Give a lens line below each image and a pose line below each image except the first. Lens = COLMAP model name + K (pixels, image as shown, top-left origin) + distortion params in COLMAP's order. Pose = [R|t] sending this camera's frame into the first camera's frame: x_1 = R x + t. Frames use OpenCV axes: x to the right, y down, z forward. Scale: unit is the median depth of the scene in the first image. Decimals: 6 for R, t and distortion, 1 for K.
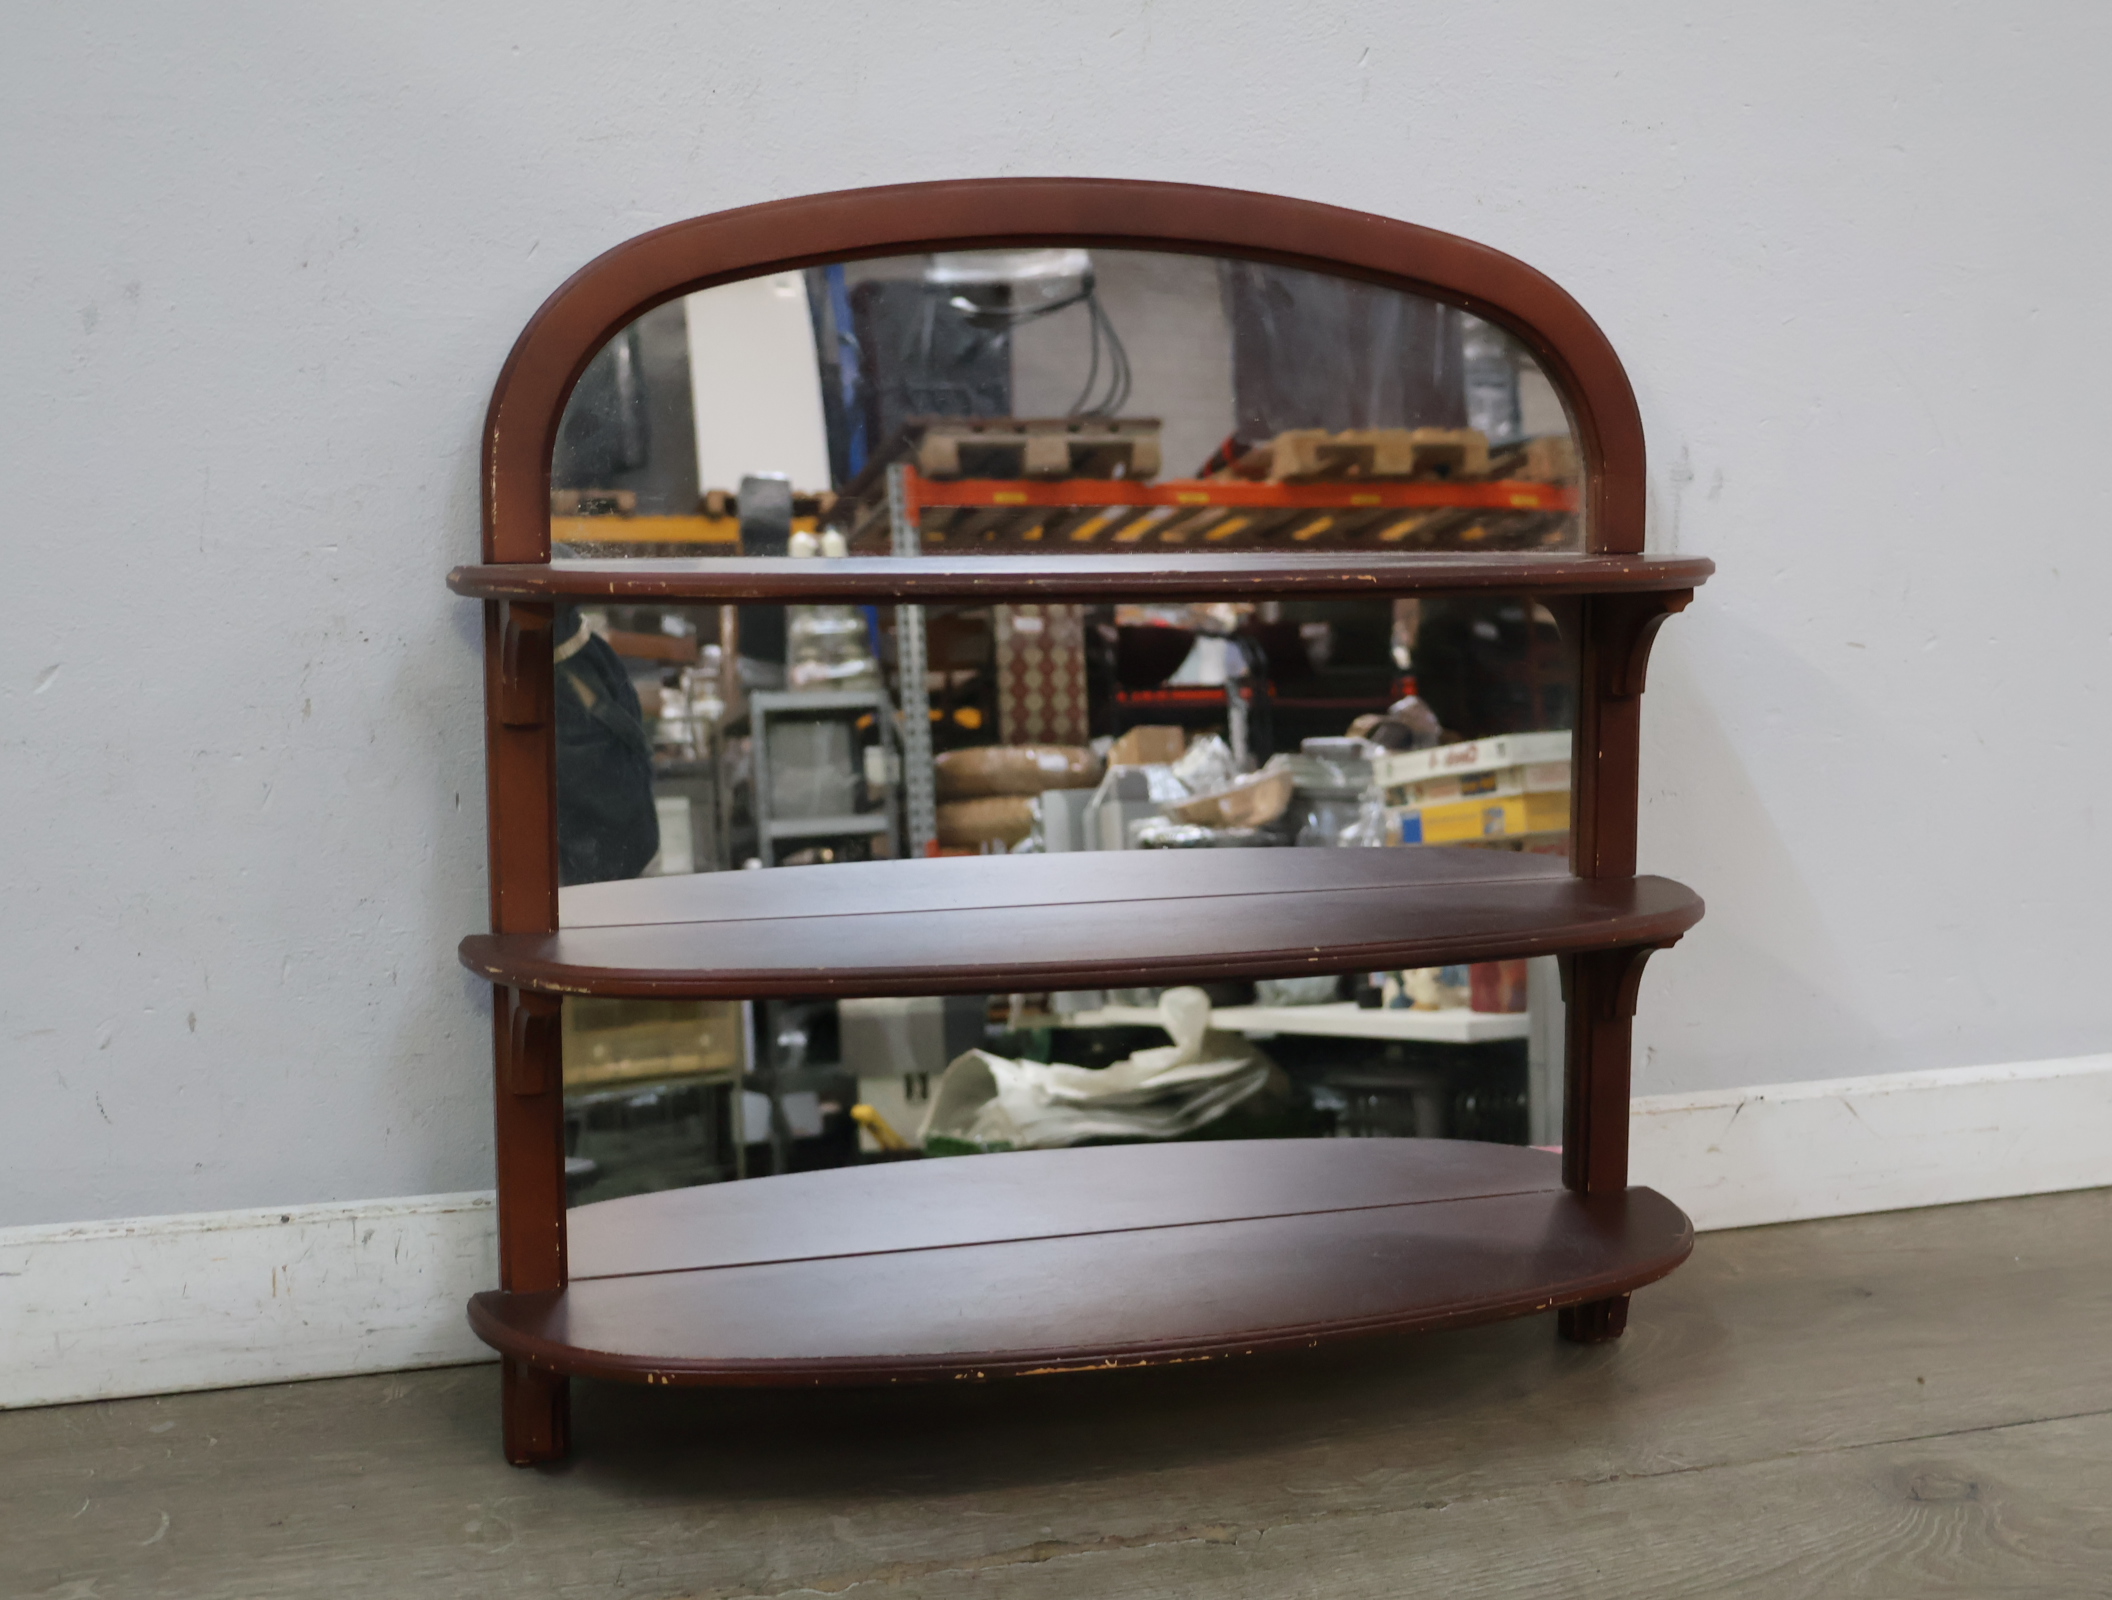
lens RADIAL K [[2411.8, 0, 1052.9], [0, 2411.8, 805.4], [0, 0, 1]] dist [-0.002025, 0.000000]
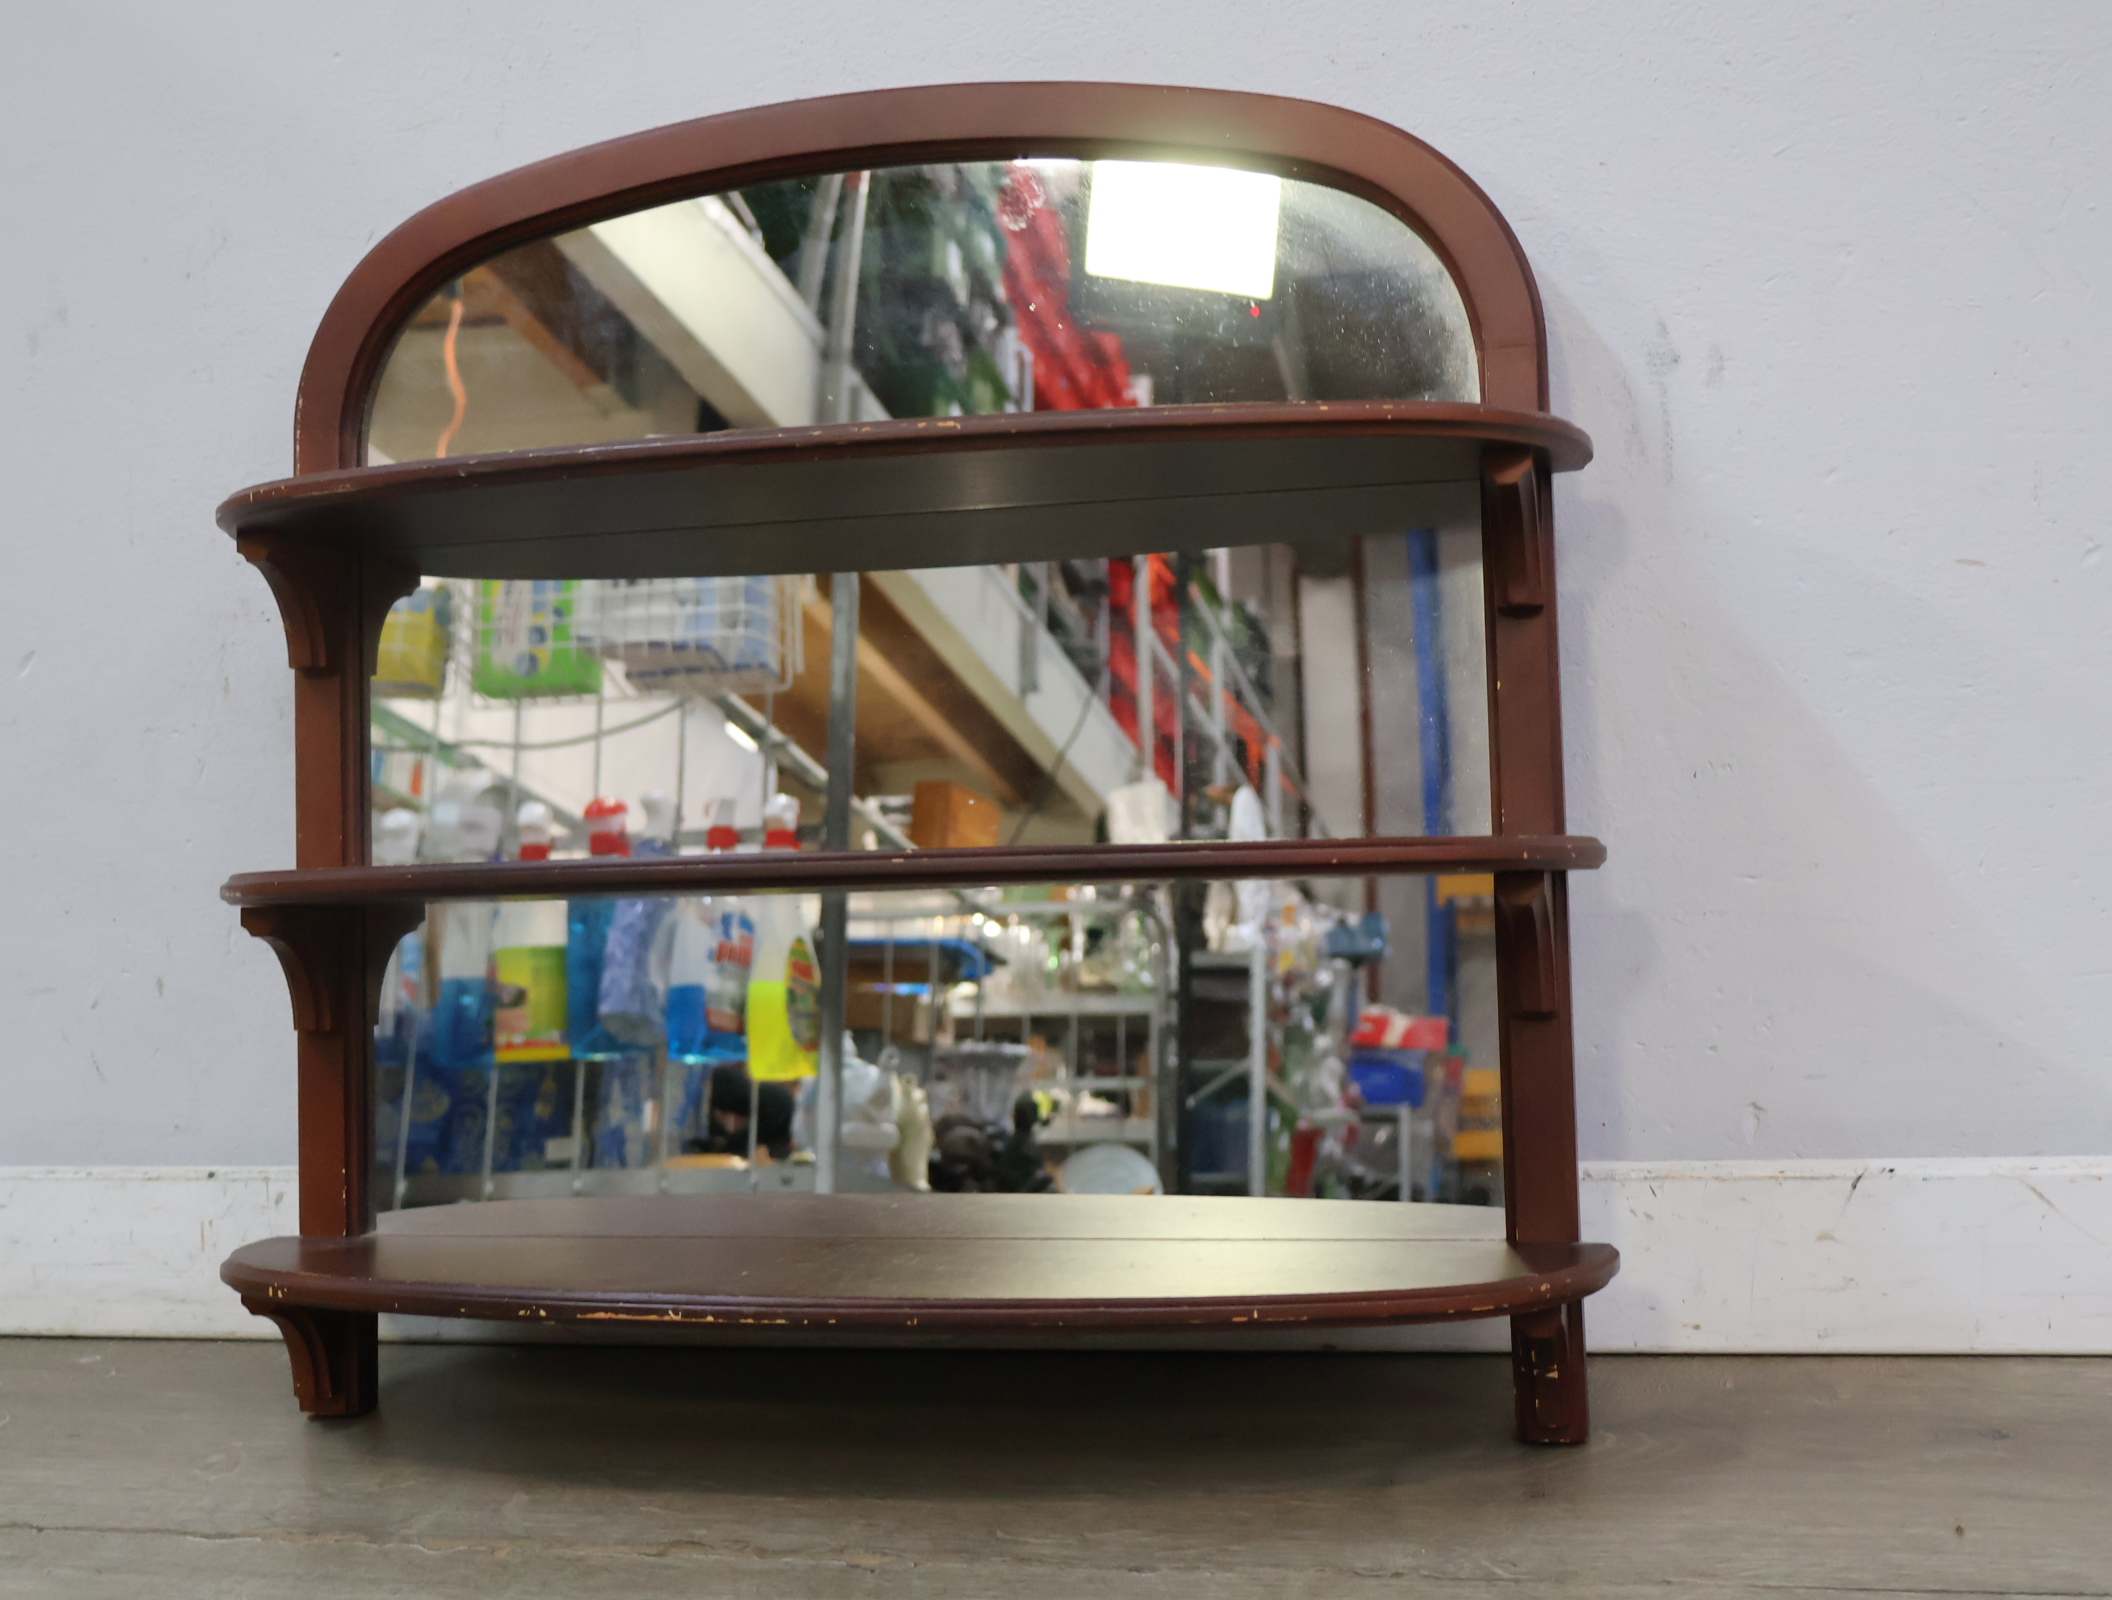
lens RADIAL K [[2411.8, 0, 1049.4], [0, 2411.8, 807.6], [0, 0, 1]] dist [-0.002025, 0.000000]
pose [[0.871687, -0.040242, -0.488409, 0.524059], [-0.035028, 0.988957, -0.144000, 0.151921], [0.488810, 0.142631, 0.860651, 0.248159]]
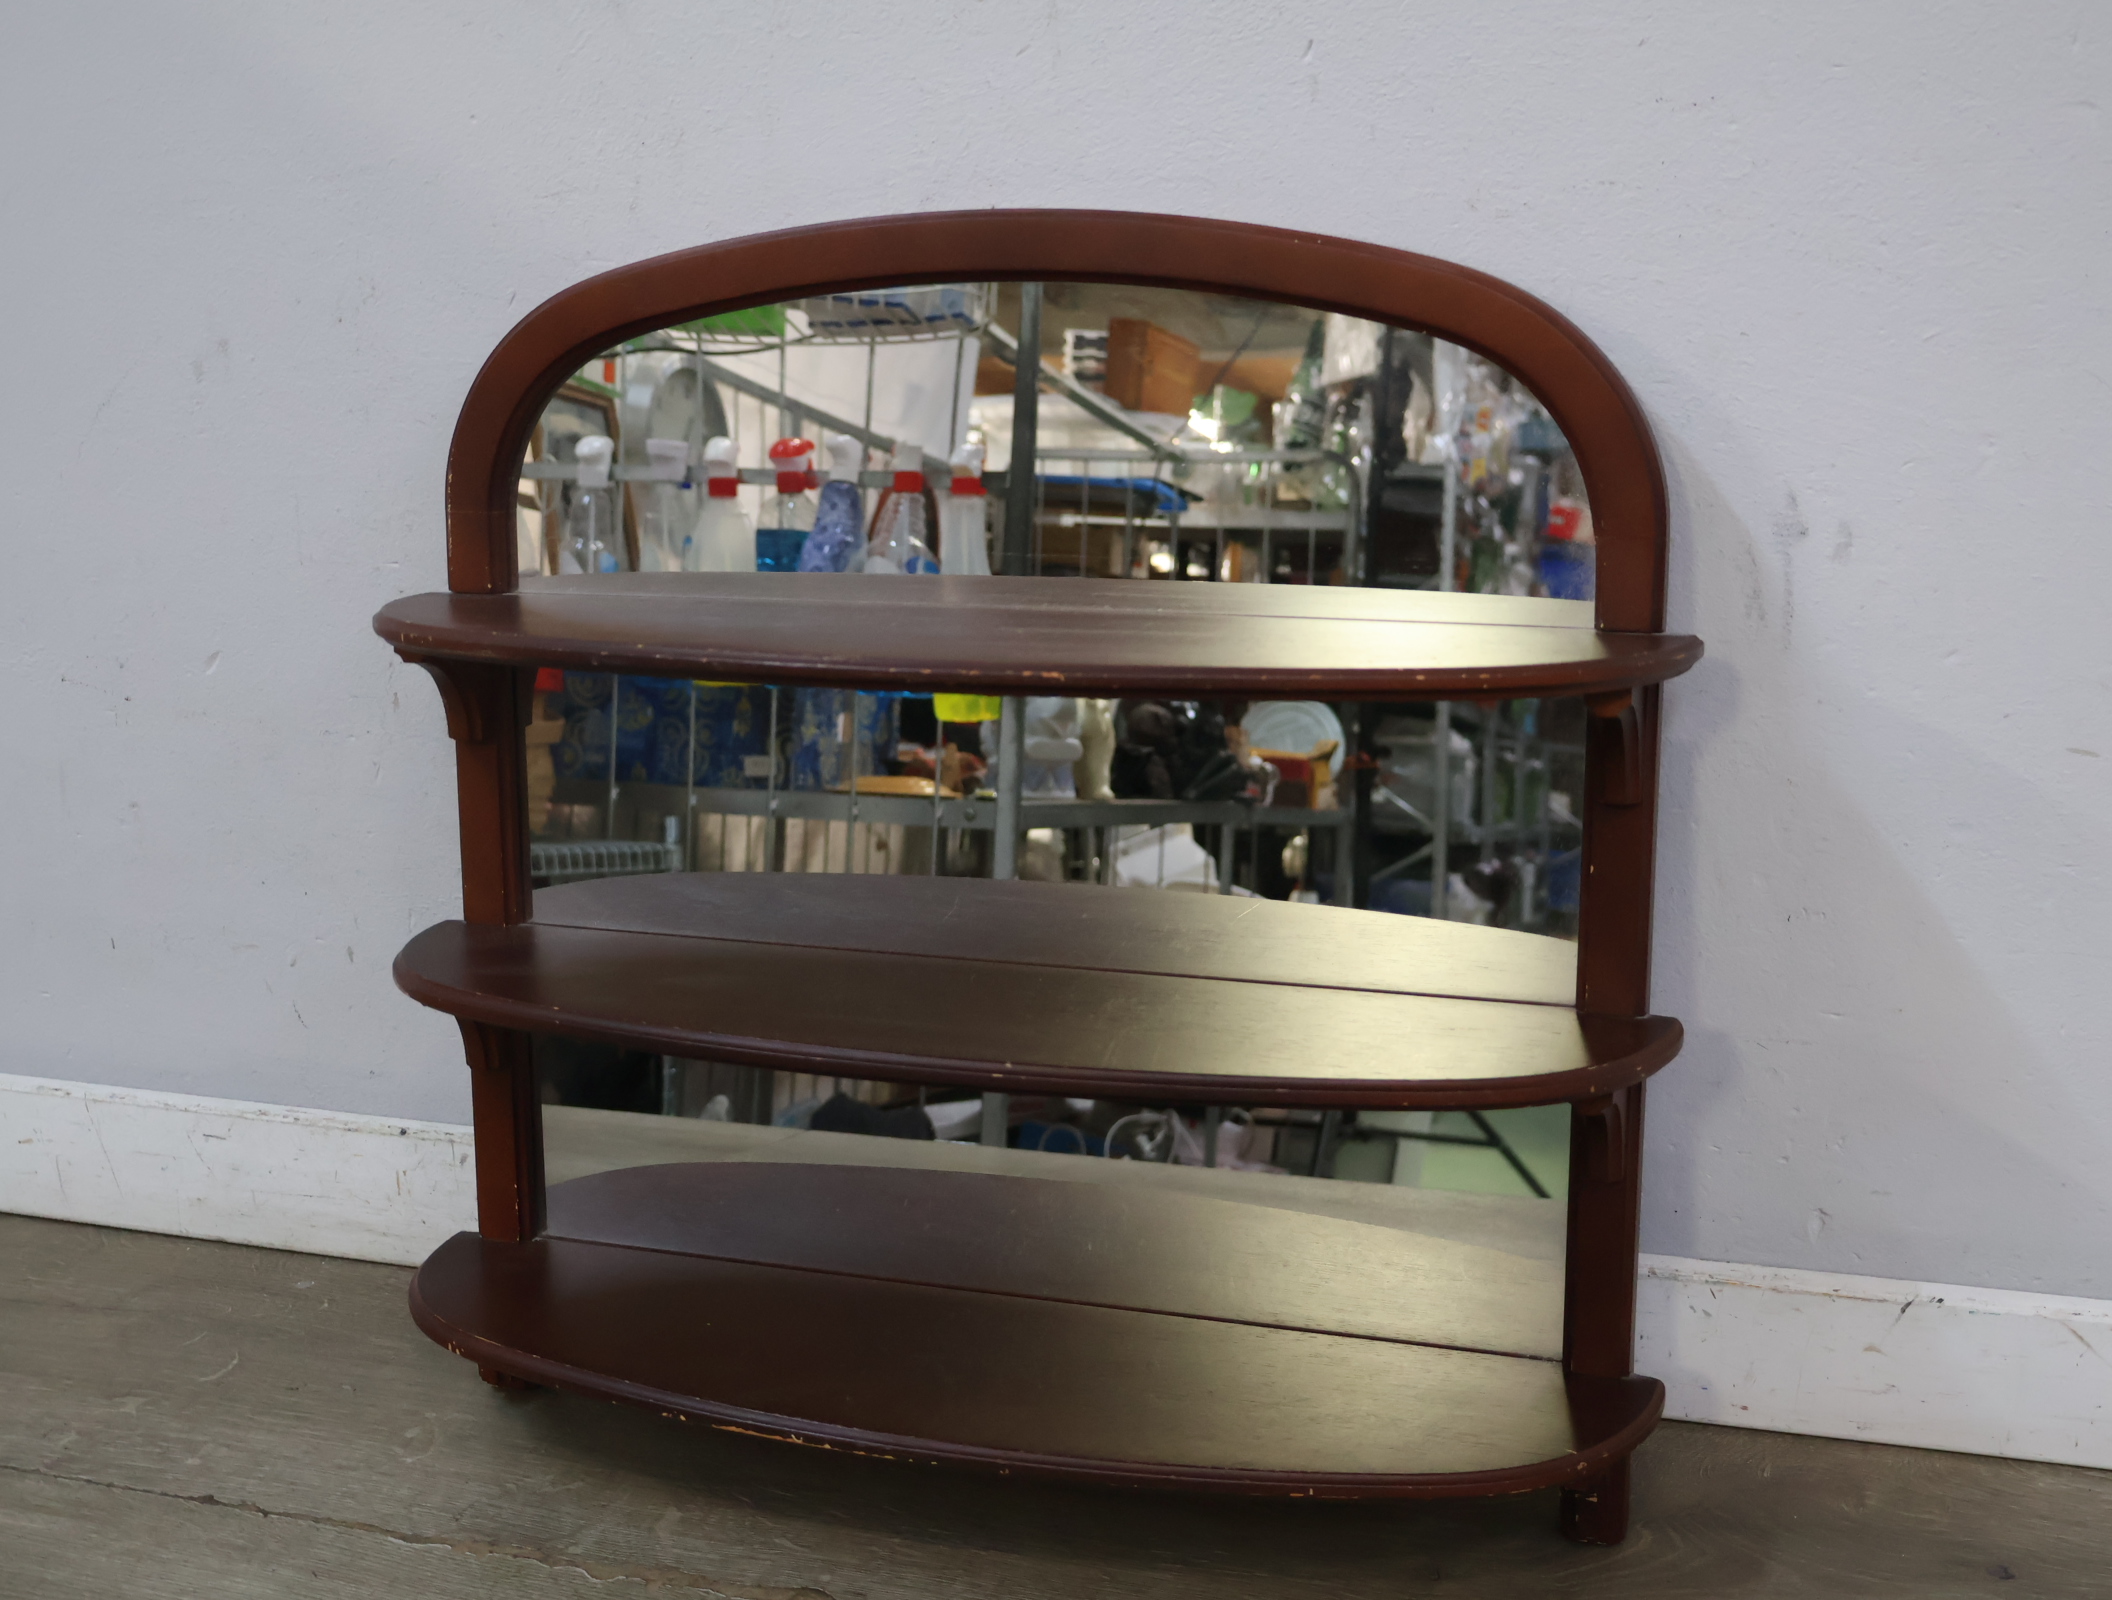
lens RADIAL K [[2411.8, 0, 1057.0], [0, 2411.8, 807.5], [0, 0, 1]] dist [-0.002025, 0.000000]
pose [[0.826503, 0.109909, -0.552099, 0.569536], [-0.066706, 0.992967, 0.097815, -0.119317], [0.558967, -0.044016, 0.828021, 0.218752]]
